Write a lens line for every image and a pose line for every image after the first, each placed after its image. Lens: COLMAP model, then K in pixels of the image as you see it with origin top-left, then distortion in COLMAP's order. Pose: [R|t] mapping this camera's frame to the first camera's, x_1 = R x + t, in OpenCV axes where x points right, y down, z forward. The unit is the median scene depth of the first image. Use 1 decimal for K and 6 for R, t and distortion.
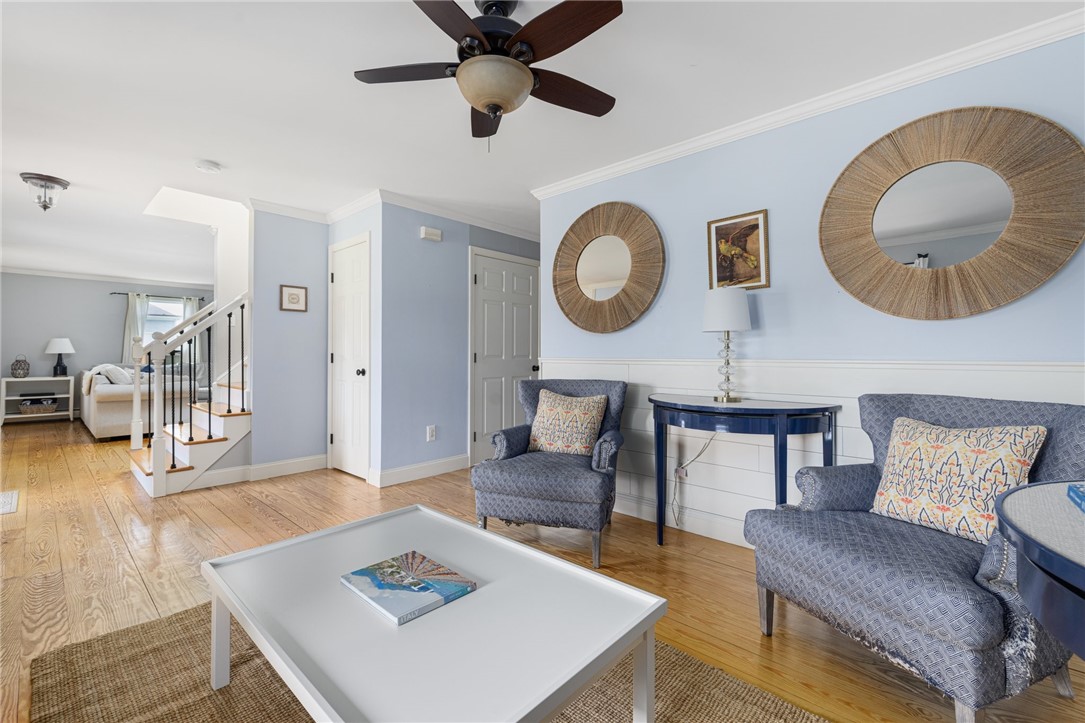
lens RADIAL K [[476.8, 0, 547.0], [0, 476.8, 355.9], [0, 0, 1]] dist [0.001488, -0.000231]
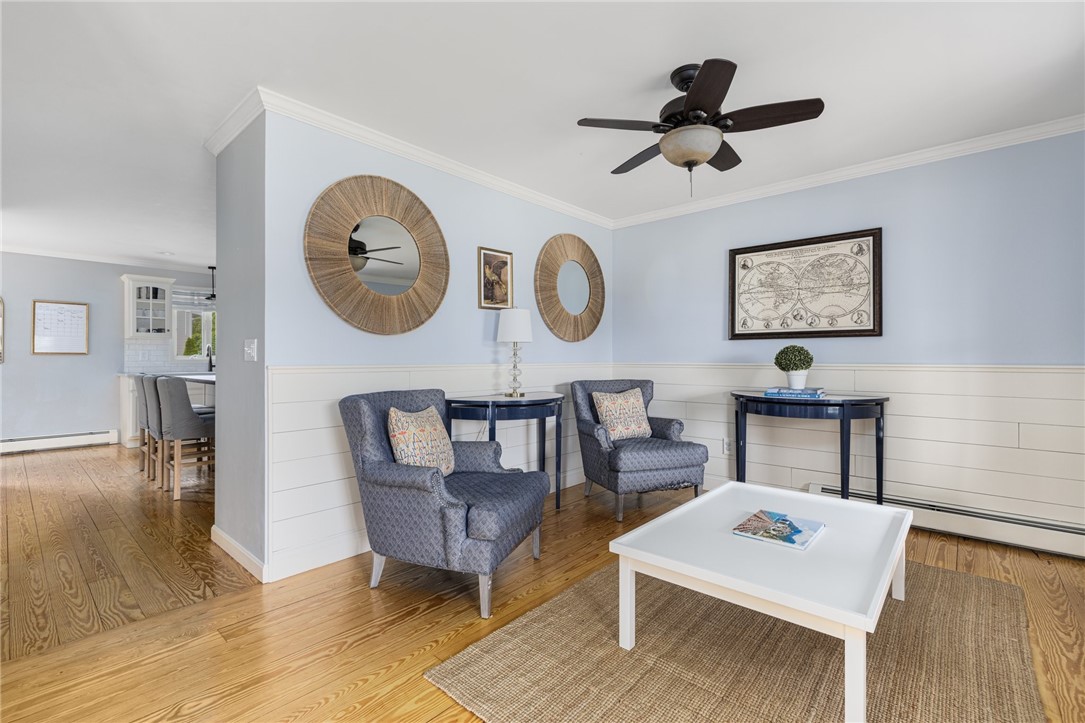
lens RADIAL K [[479.1, 0, 540.6], [0, 479.1, 359.1], [0, 0, 1]] dist [-0.001378, 0.000006]
pose [[-0.015421, 0.000094, 0.999881, -0.888088], [0.003096, 0.999995, -0.000046, -0.004543], [-0.999876, 0.003095, -0.015421, 0.916882]]
